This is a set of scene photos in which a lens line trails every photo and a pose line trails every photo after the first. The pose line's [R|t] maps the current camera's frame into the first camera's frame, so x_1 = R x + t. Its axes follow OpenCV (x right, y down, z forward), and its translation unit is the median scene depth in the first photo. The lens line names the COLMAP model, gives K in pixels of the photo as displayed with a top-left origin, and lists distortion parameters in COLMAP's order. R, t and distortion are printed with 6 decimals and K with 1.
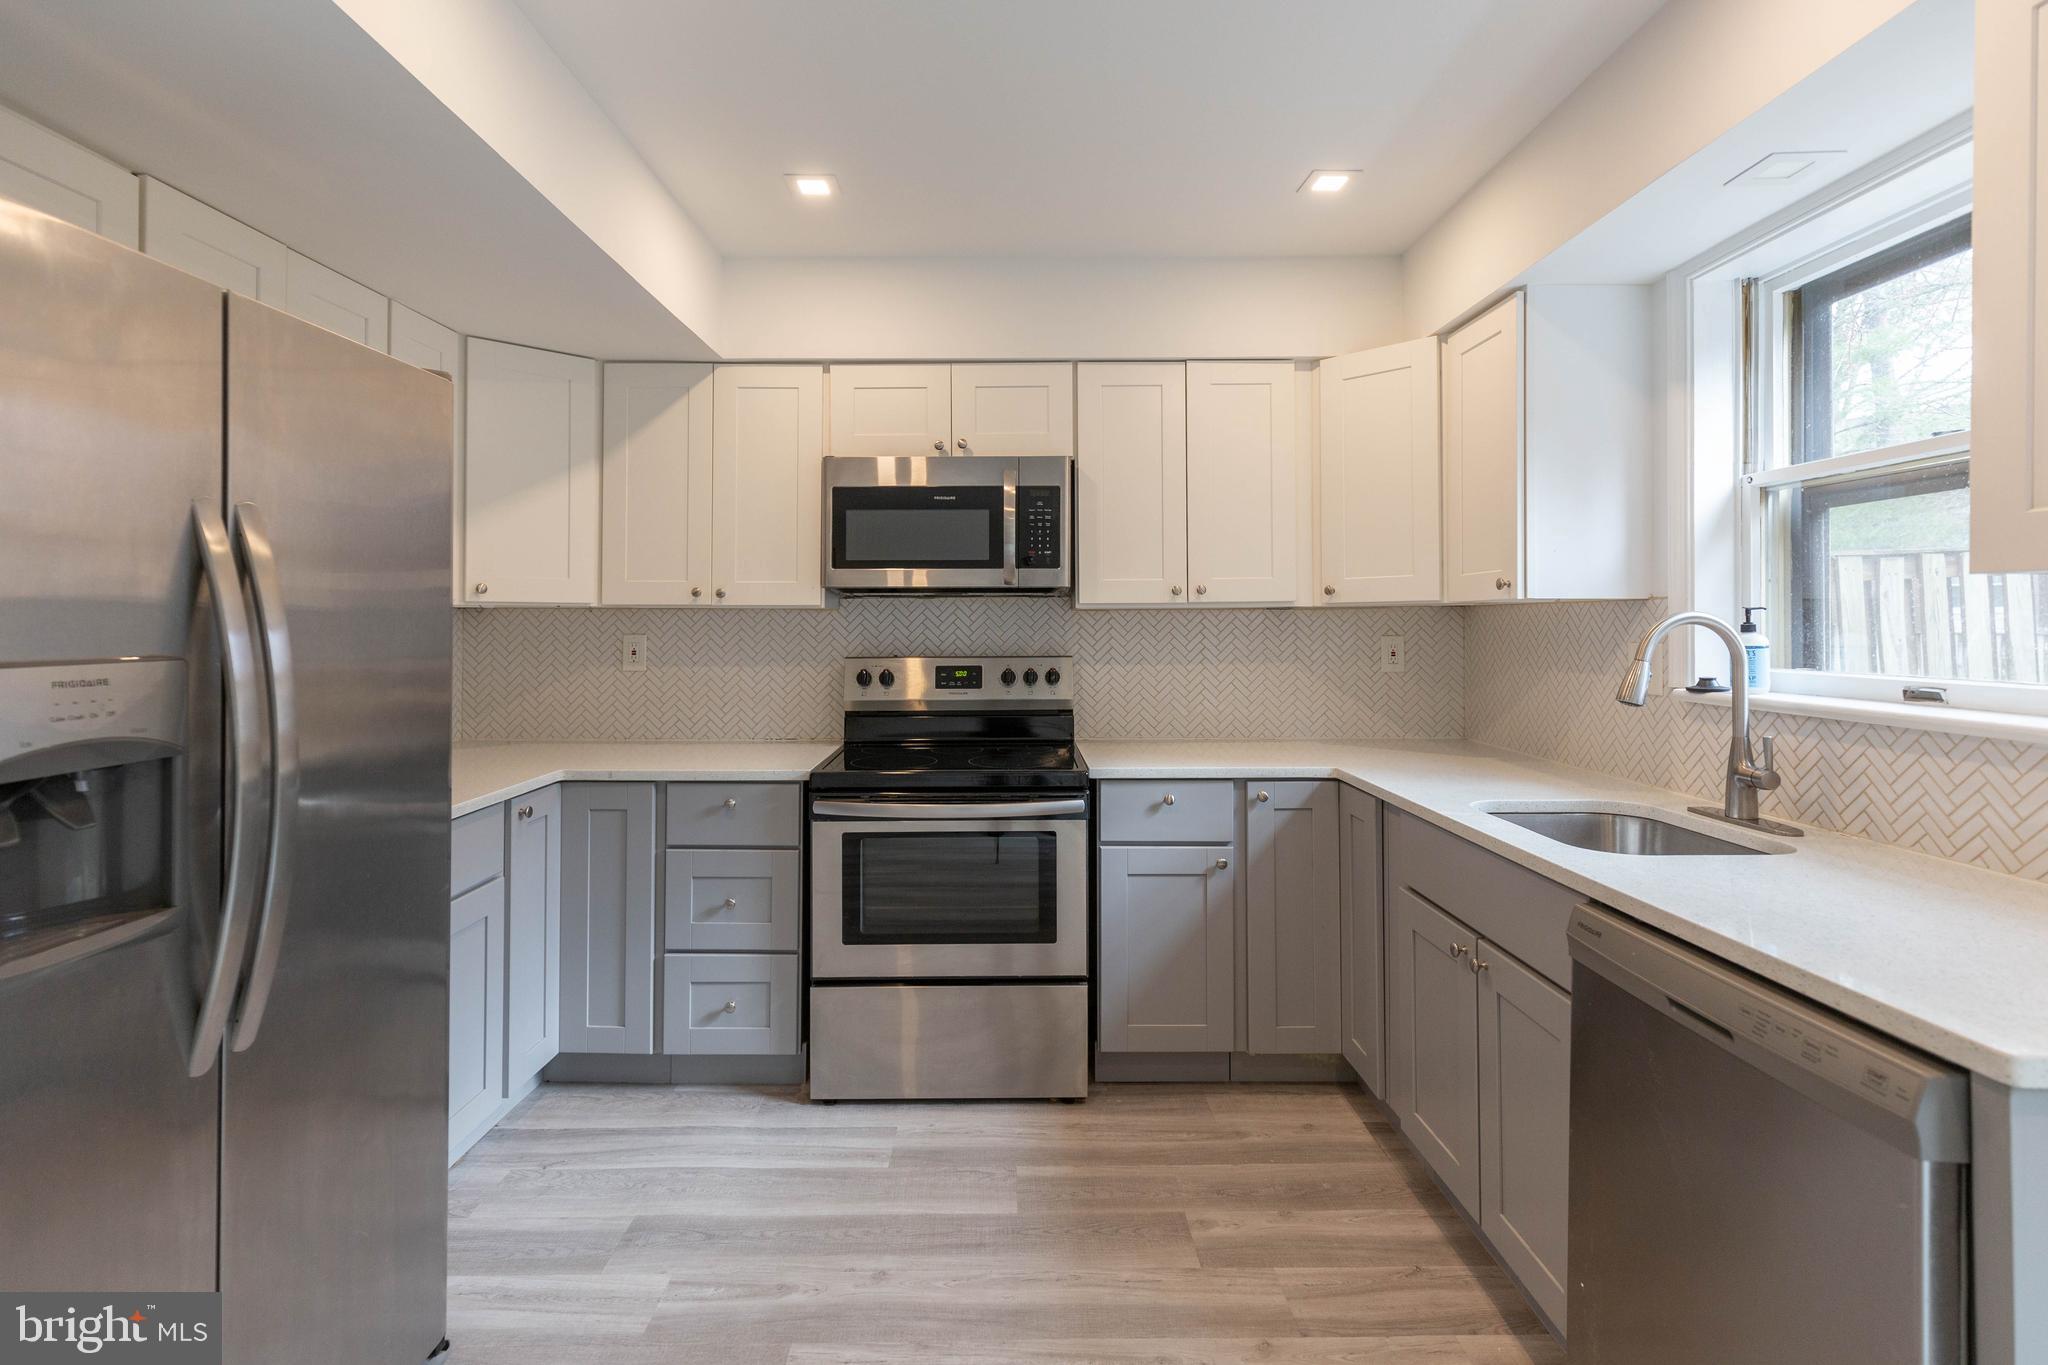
lens RADIAL K [[1002.2, 0, 1019.0], [0, 1002.2, 627.2], [0, 0, 1]] dist [0.005927, -0.000694]
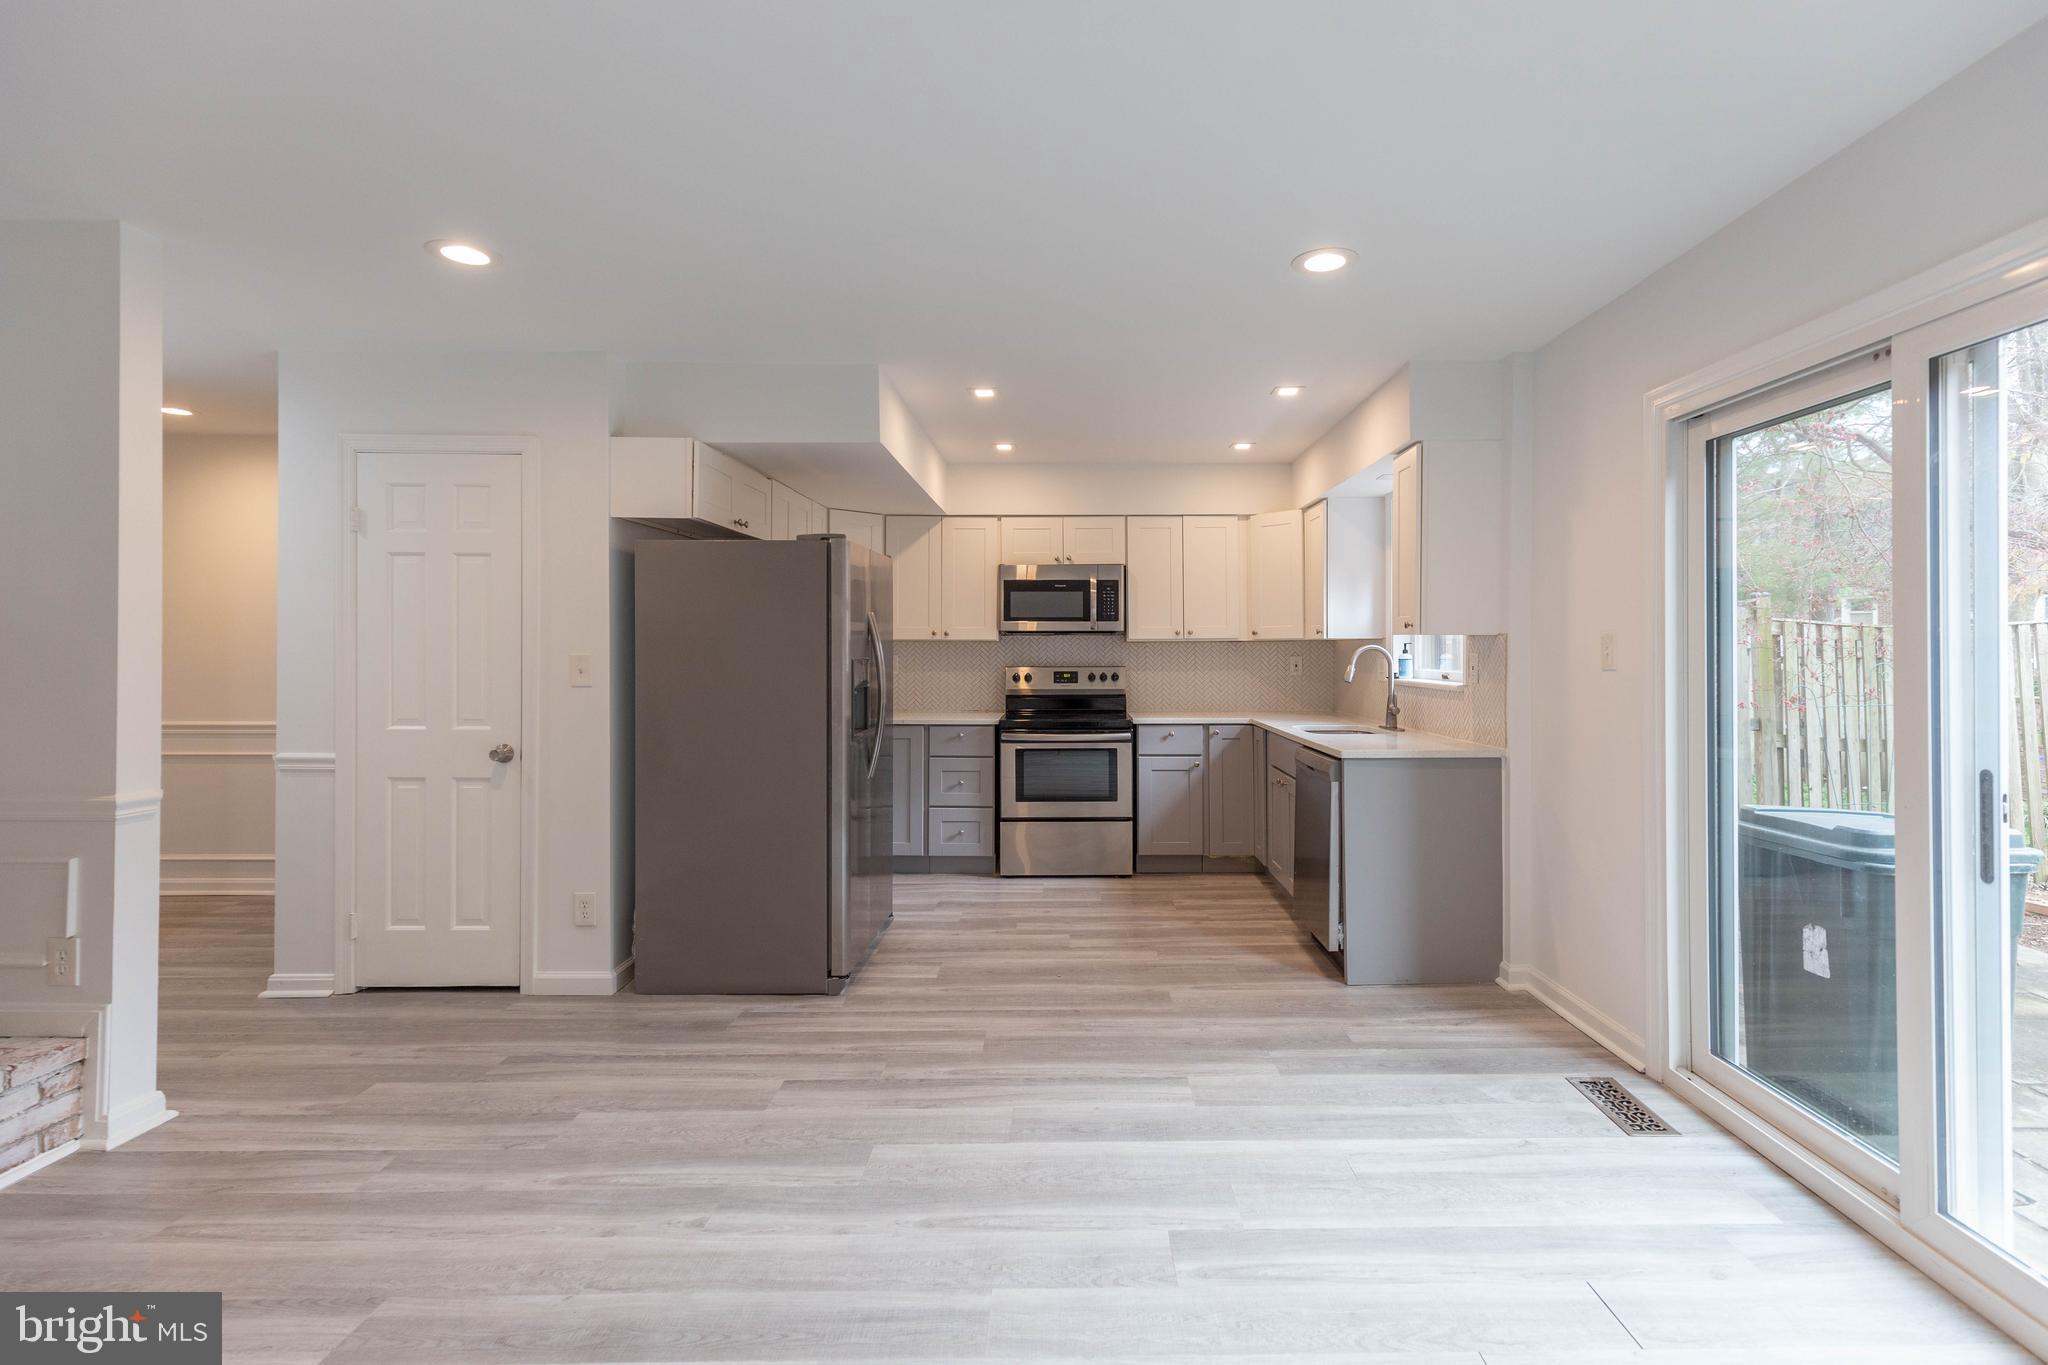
lens RADIAL K [[926.3, 0, 1058.6], [0, 926.3, 631.7], [0, 0, 1]] dist [0.007839, -0.000742]
pose [[0.999751, 0.000462, -0.022330, -0.041426], [-0.000928, 0.999782, -0.020874, 0.000104], [0.022315, 0.020889, 0.999533, -0.926042]]
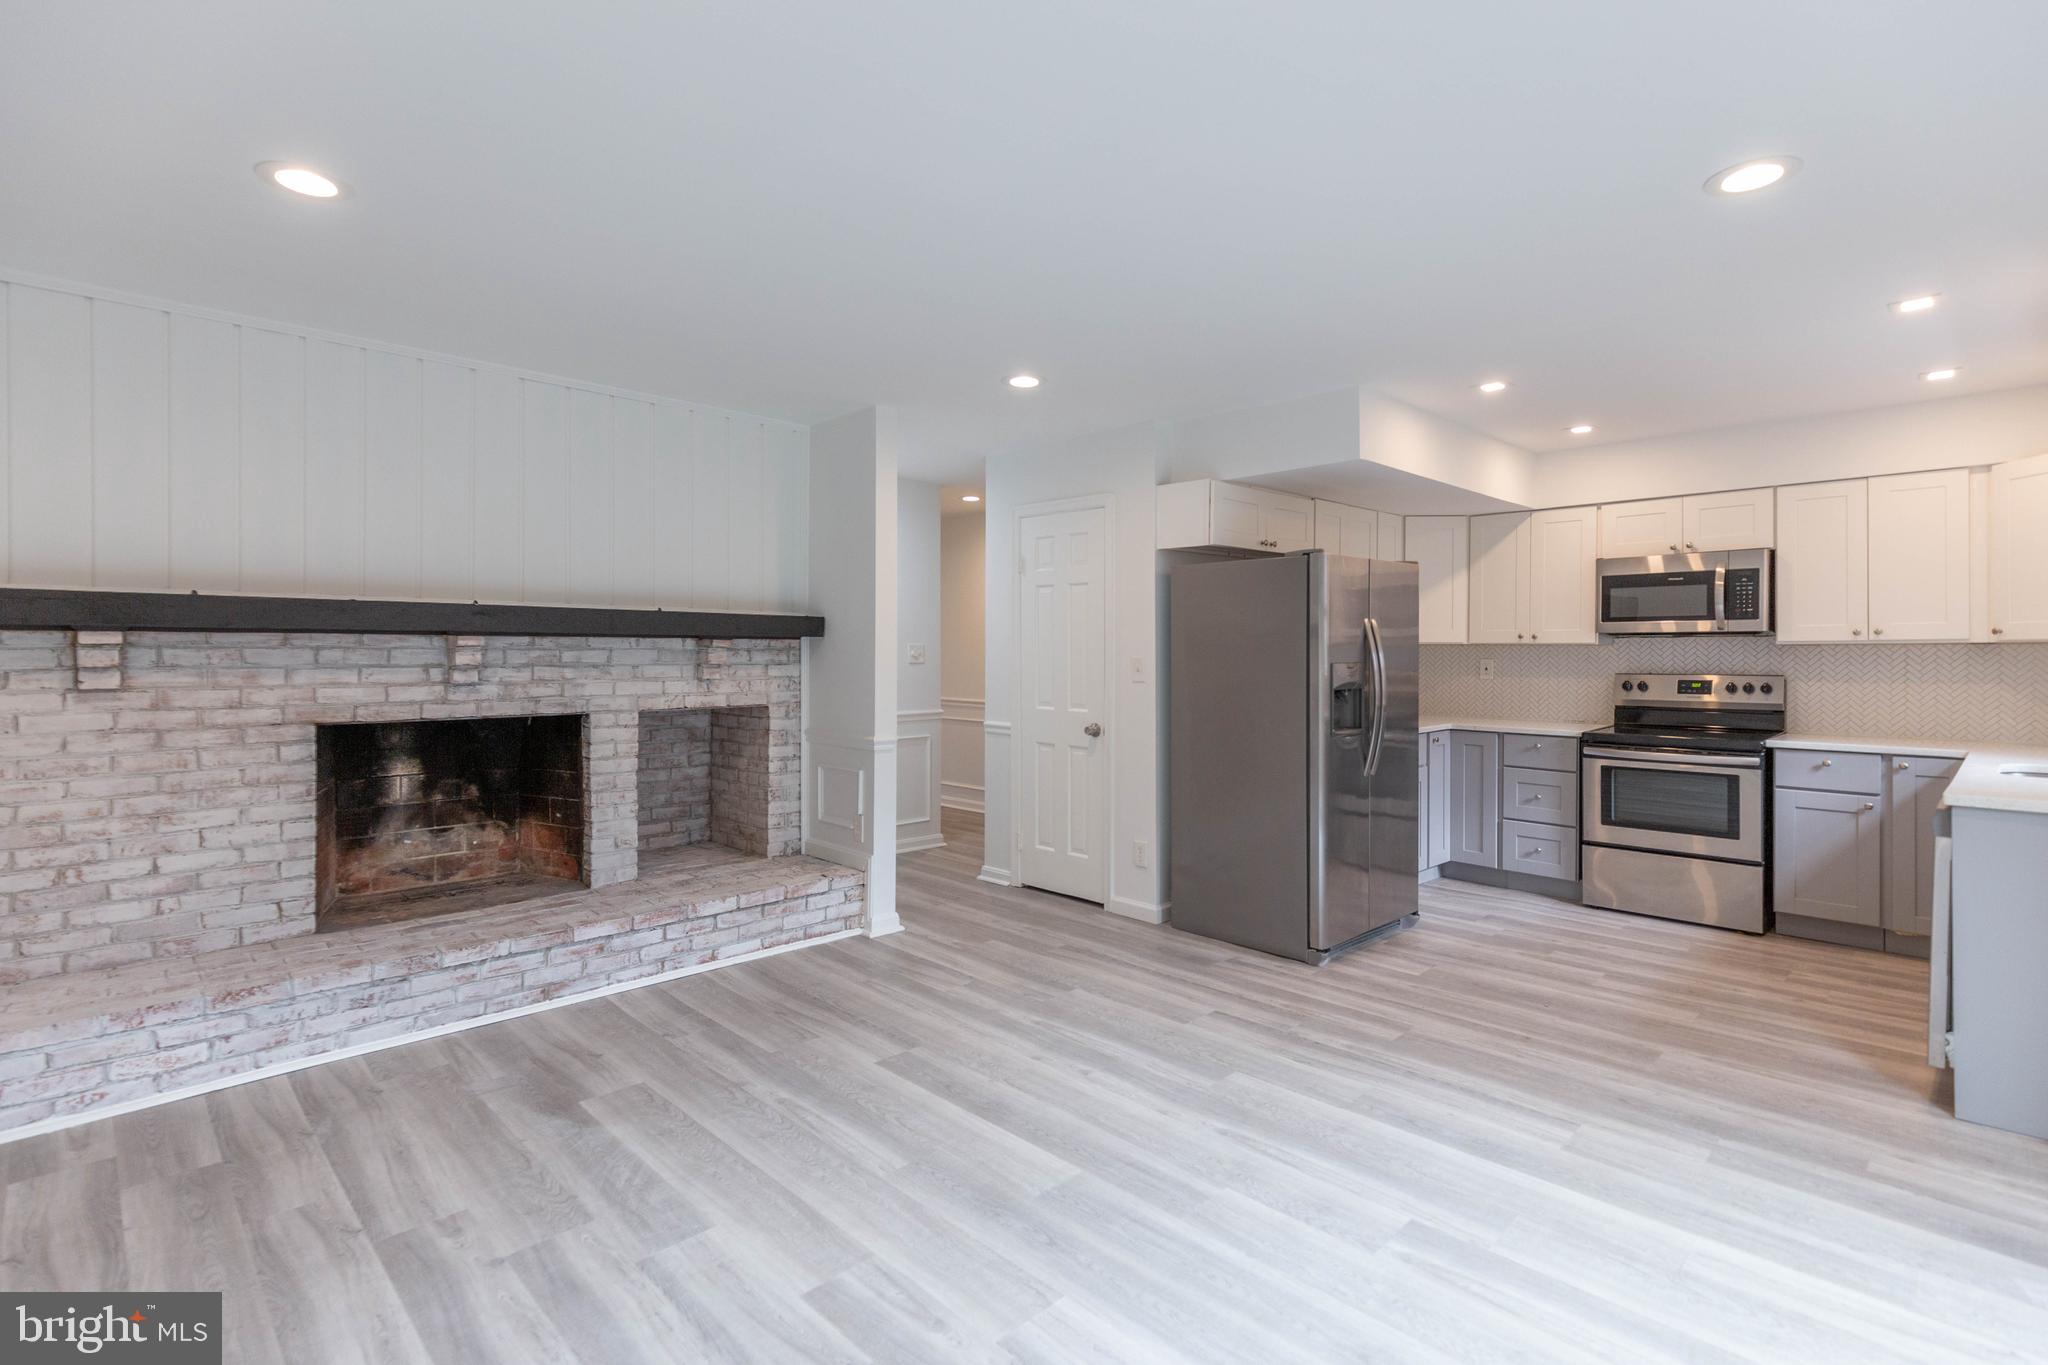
lens RADIAL K [[929.3, 0, 1071.6], [0, 929.3, 642.1], [0, 0, 1]] dist [0.007352, -0.001031]
pose [[0.709882, -0.005209, -0.704301, 0.342903], [-0.003465, 0.999935, -0.010888, -0.002778], [0.704312, 0.010170, 0.709818, -0.920054]]
